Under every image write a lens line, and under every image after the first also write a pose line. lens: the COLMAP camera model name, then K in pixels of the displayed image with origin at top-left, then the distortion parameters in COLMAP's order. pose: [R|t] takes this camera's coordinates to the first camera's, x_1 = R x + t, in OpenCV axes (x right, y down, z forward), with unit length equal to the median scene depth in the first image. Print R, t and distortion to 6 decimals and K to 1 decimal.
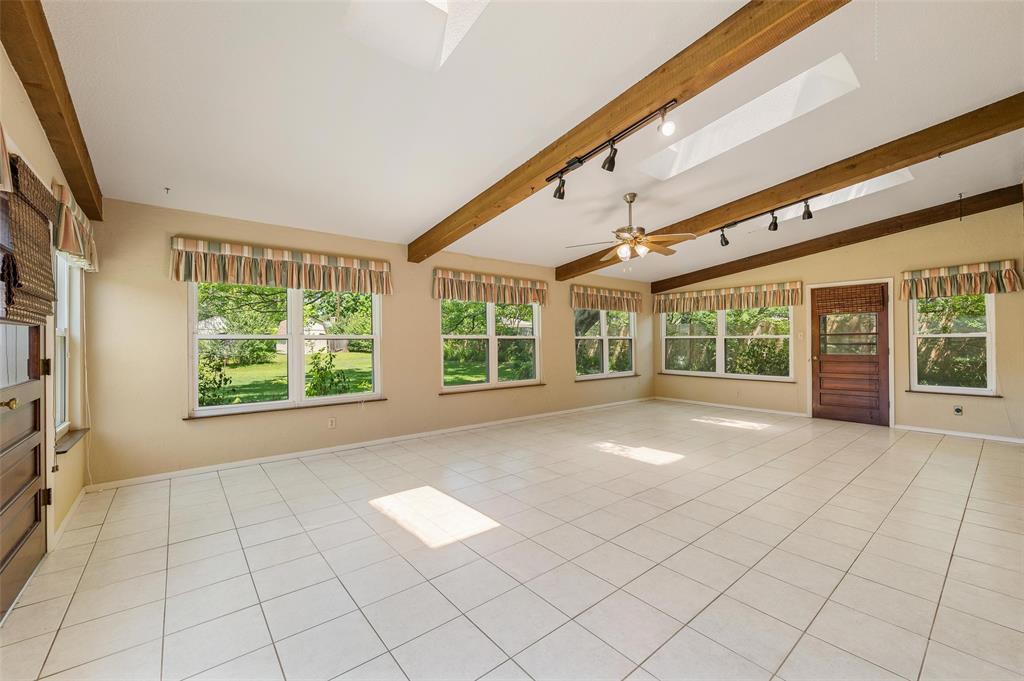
lens RADIAL K [[406.9, 0, 516.2], [0, 406.9, 339.8], [0, 0, 1]] dist [-0.000989, 0.000353]
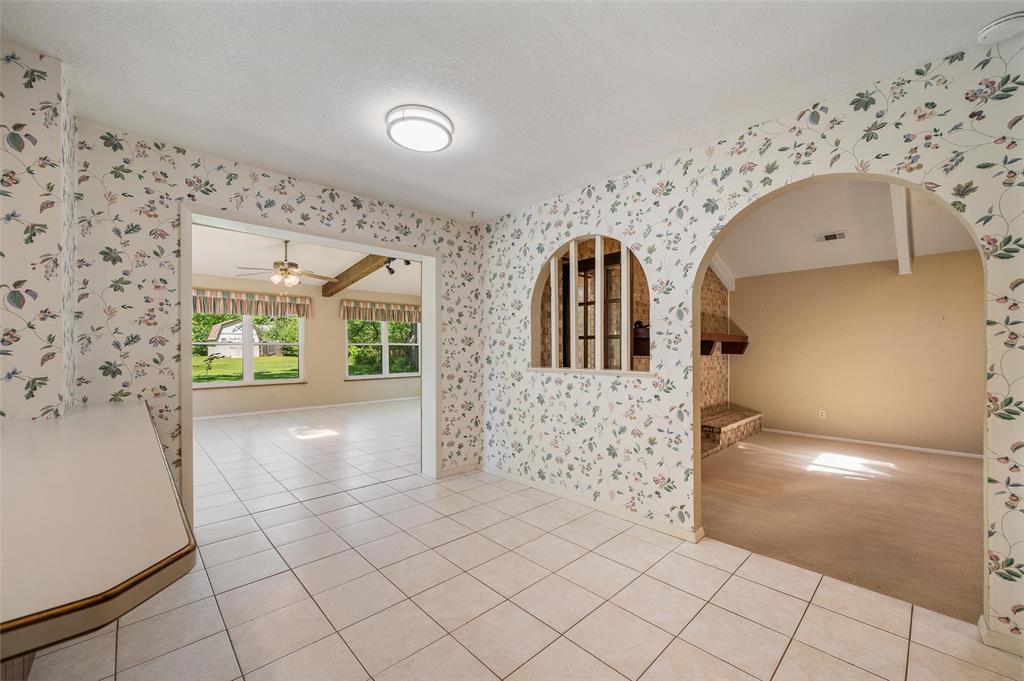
lens RADIAL K [[406.9, 0, 514.3], [0, 406.9, 348.5], [0, 0, 1]] dist [-0.000989, 0.000353]
pose [[0.997874, 0.005971, 0.064894, 0.701453], [-0.006501, 0.999947, 0.007956, -0.006121], [-0.064843, -0.008361, 0.997860, -0.282908]]
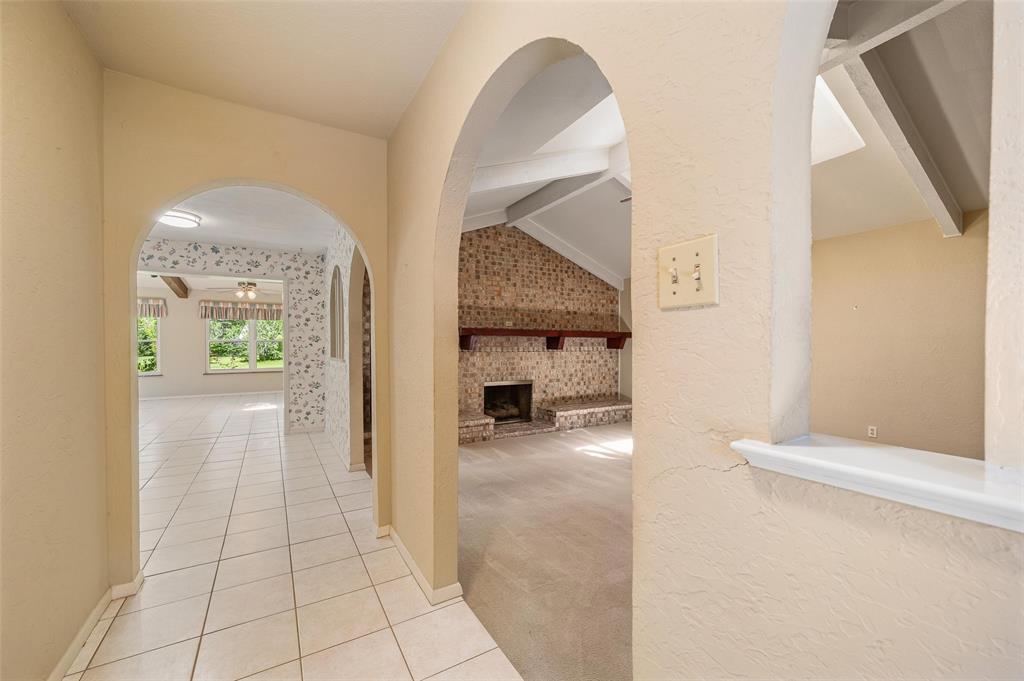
lens RADIAL K [[406.9, 0, 515.3], [0, 406.9, 347.9], [0, 0, 1]] dist [-0.000989, 0.000353]
pose [[0.987825, 0.005049, -0.155488, 1.317989], [-0.002219, 0.999829, 0.018365, -0.009727], [0.155555, -0.017796, 0.987667, -0.476610]]
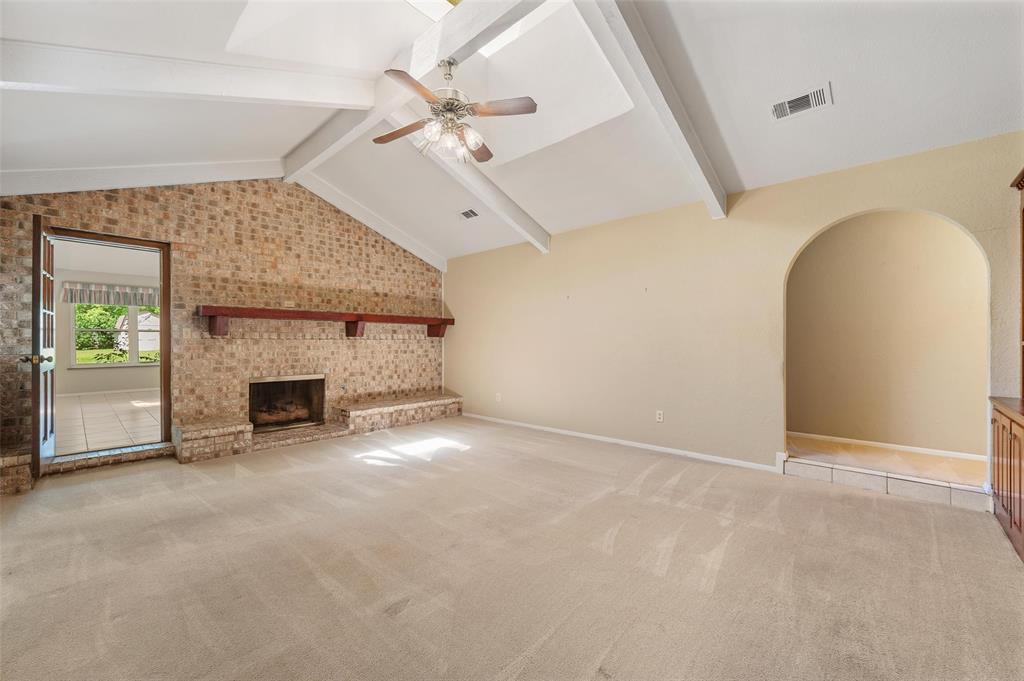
lens RADIAL K [[406.9, 0, 513.9], [0, 406.9, 343.3], [0, 0, 1]] dist [-0.000989, 0.000353]
pose [[0.992133, 0.000763, 0.125183, 1.511687], [-0.002553, 0.999897, 0.014140, 0.017778], [-0.125160, -0.014348, 0.992033, -0.321127]]
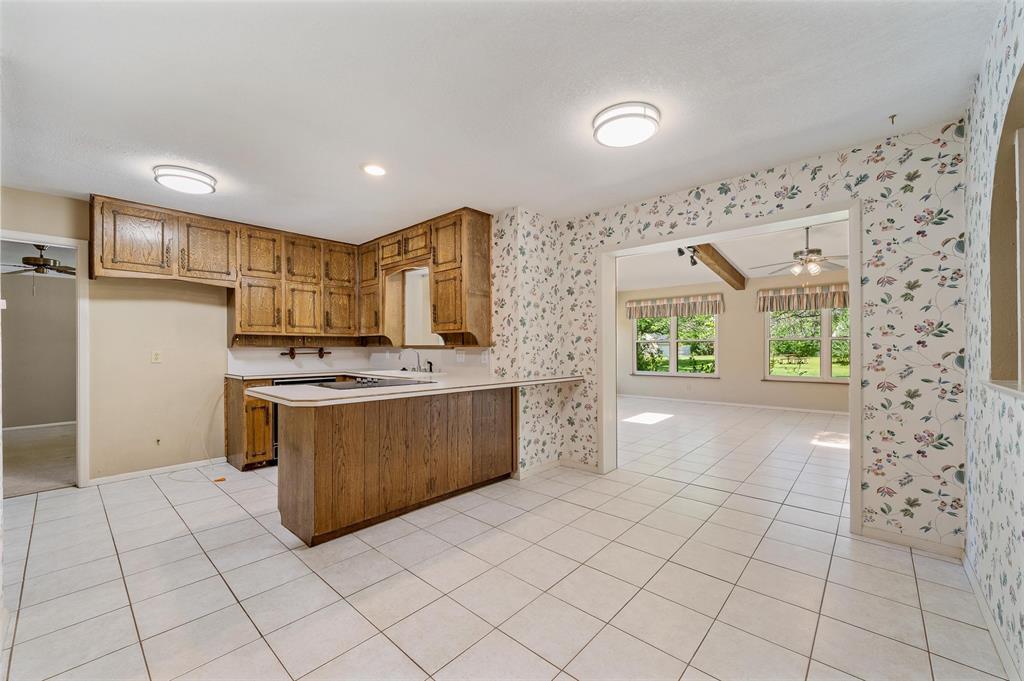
lens RADIAL K [[406.9, 0, 514.9], [0, 406.9, 347.0], [0, 0, 1]] dist [-0.000989, 0.000353]
pose [[0.144473, 0.007246, -0.989482, 1.021846], [0.013114, 0.999871, 0.009237, -0.003714], [0.989422, -0.014311, 0.144359, -0.044247]]
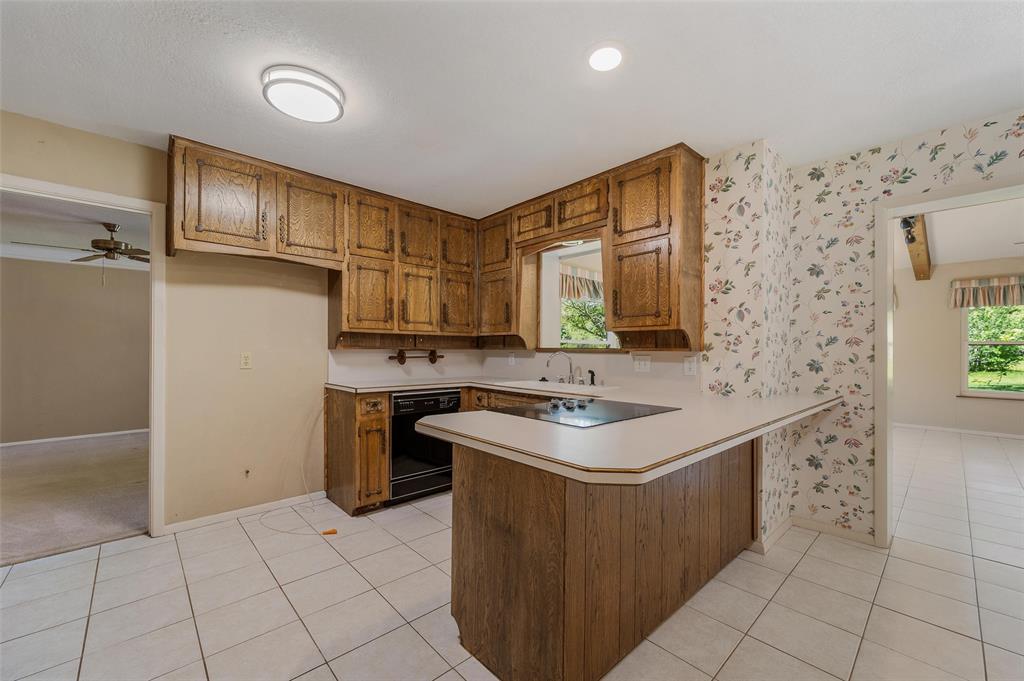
lens RADIAL K [[406.9, 0, 513.7], [0, 406.9, 348.6], [0, 0, 1]] dist [-0.000989, 0.000353]
pose [[0.054183, 0.005765, -0.998514, 0.789939], [0.005739, 0.999965, 0.006085, -0.005335], [0.998515, -0.006060, 0.054148, -0.233044]]
